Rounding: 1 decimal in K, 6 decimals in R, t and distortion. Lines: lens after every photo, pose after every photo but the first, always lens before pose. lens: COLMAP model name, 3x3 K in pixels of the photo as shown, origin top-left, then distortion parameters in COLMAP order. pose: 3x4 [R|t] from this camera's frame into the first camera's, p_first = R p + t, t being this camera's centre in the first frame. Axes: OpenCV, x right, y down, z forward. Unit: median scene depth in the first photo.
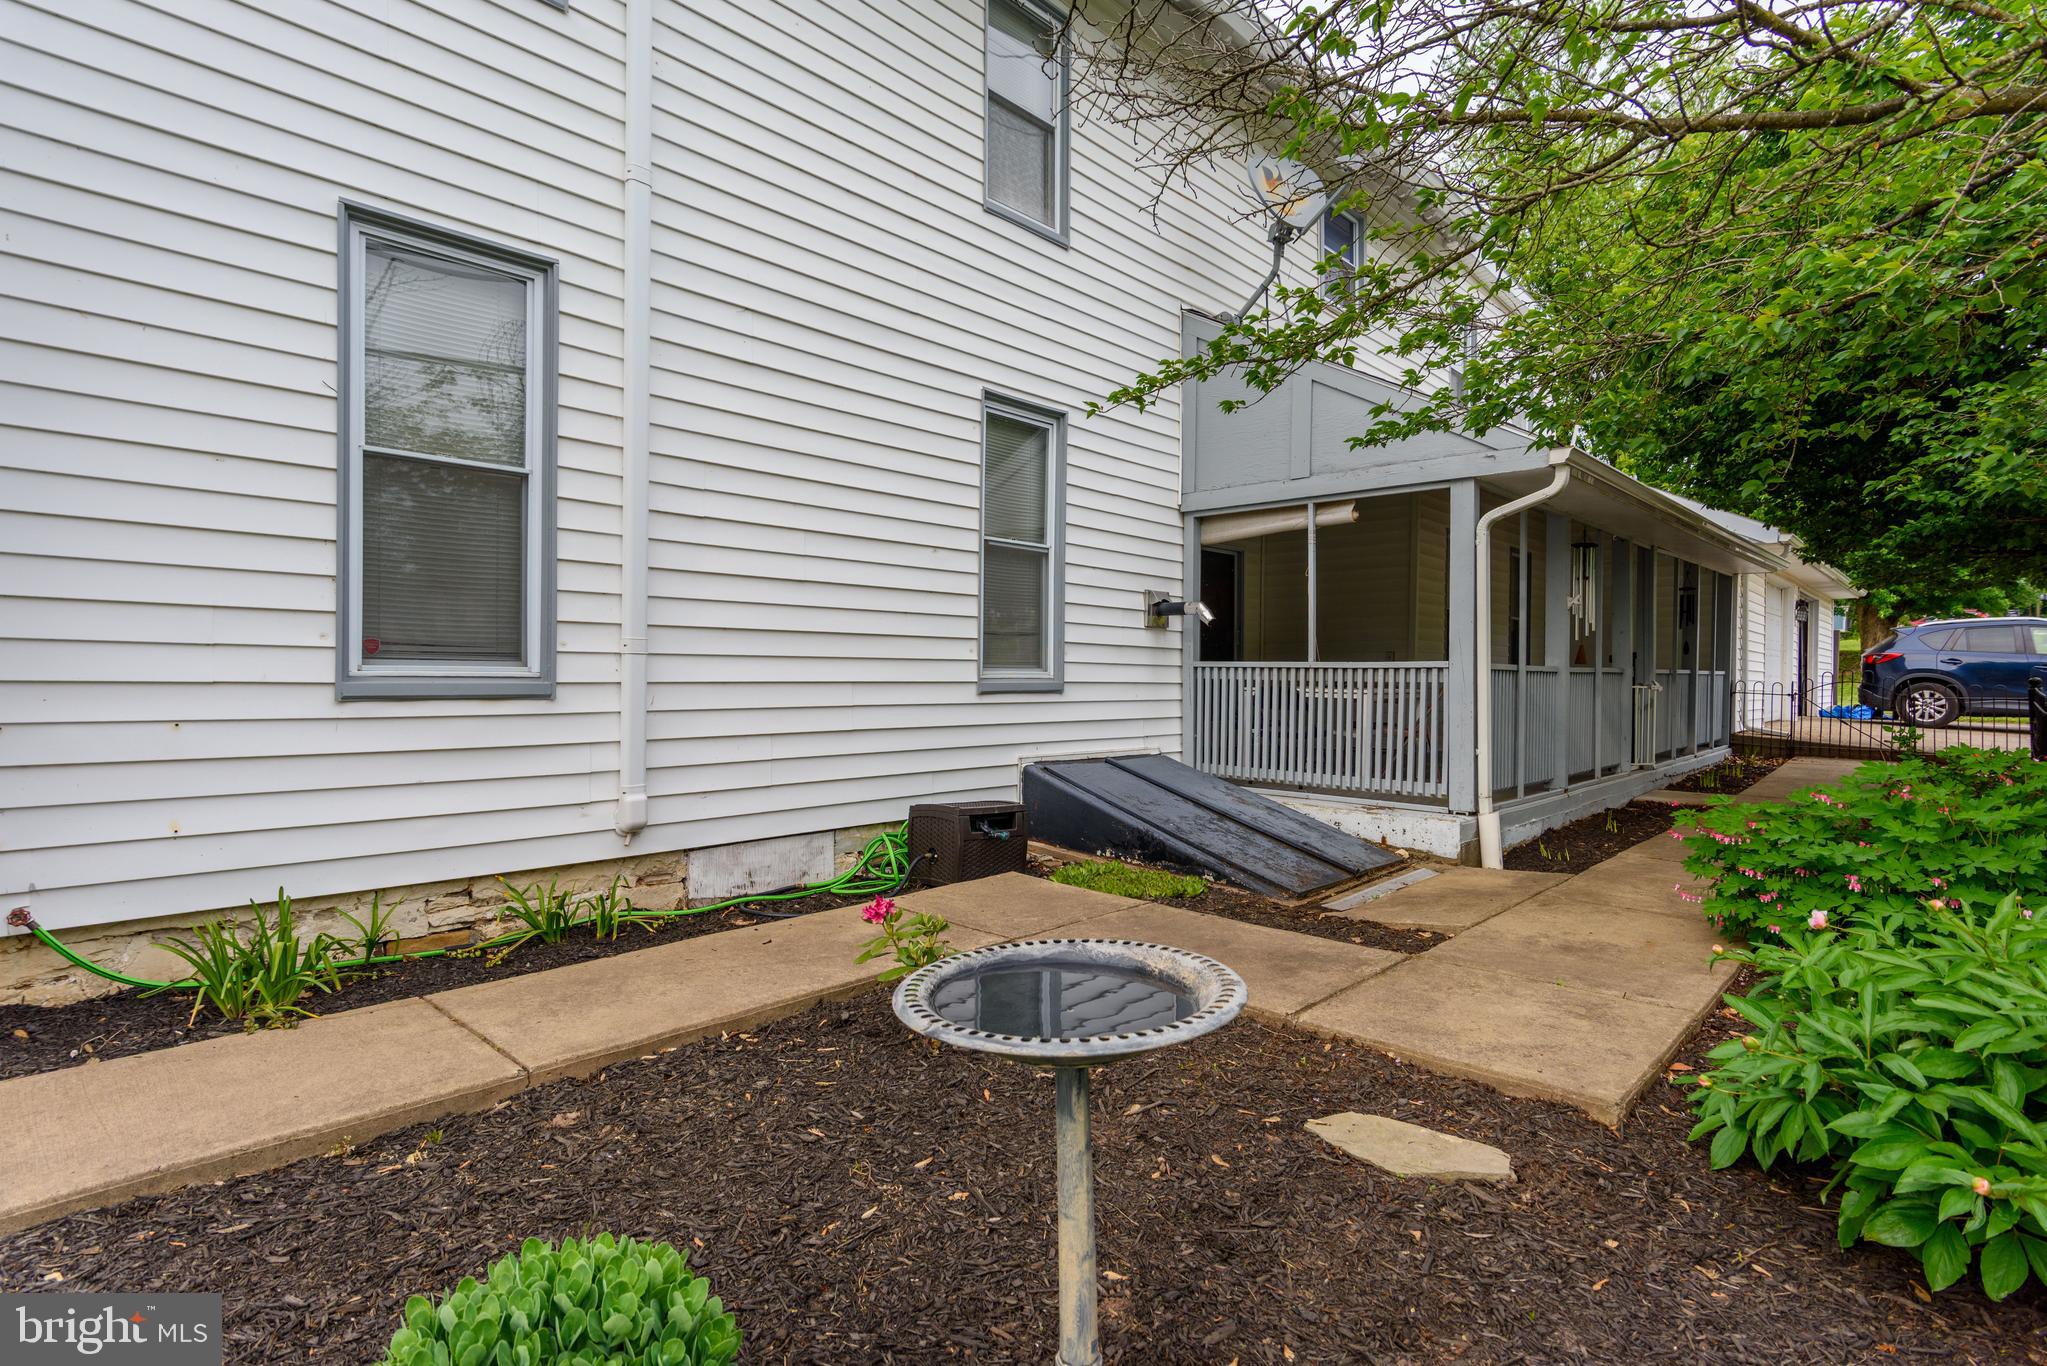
lens RADIAL K [[1020.2, 0, 1023.5], [0, 1020.2, 683.0], [0, 0, 1]] dist [-0.001106, 0.000015]
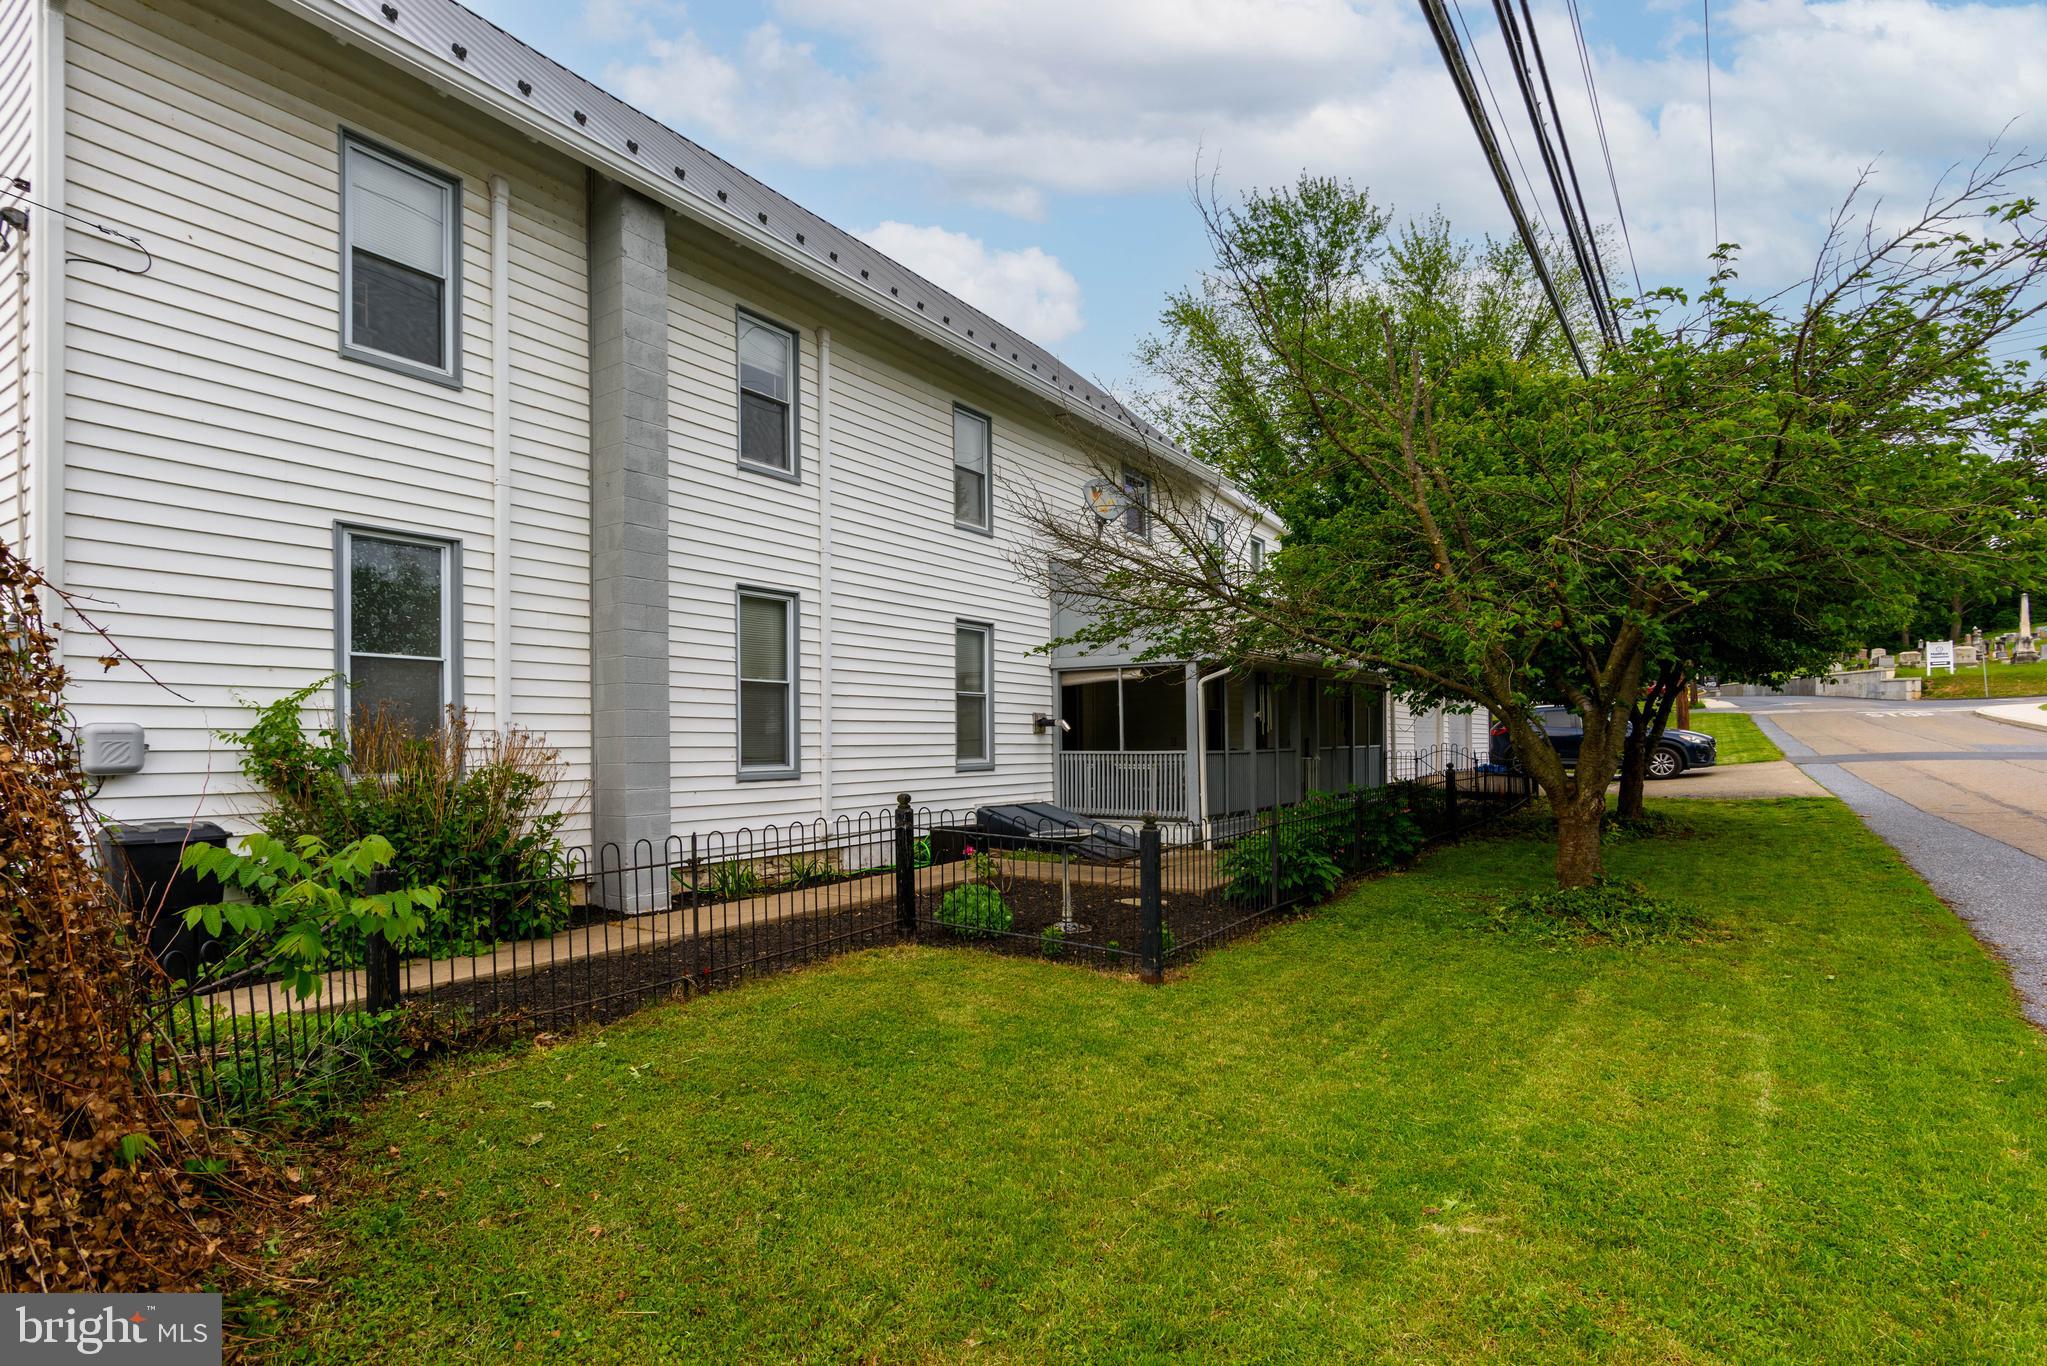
lens RADIAL K [[1052.7, 0, 1022.8], [0, 1052.7, 744.3], [0, 0, 1]] dist [-0.000415, 0.000010]
pose [[0.986374, -0.019472, 0.163362, -0.228426], [0.020788, 0.999764, -0.006347, -0.025226], [-0.163200, 0.009656, 0.986546, -0.941637]]
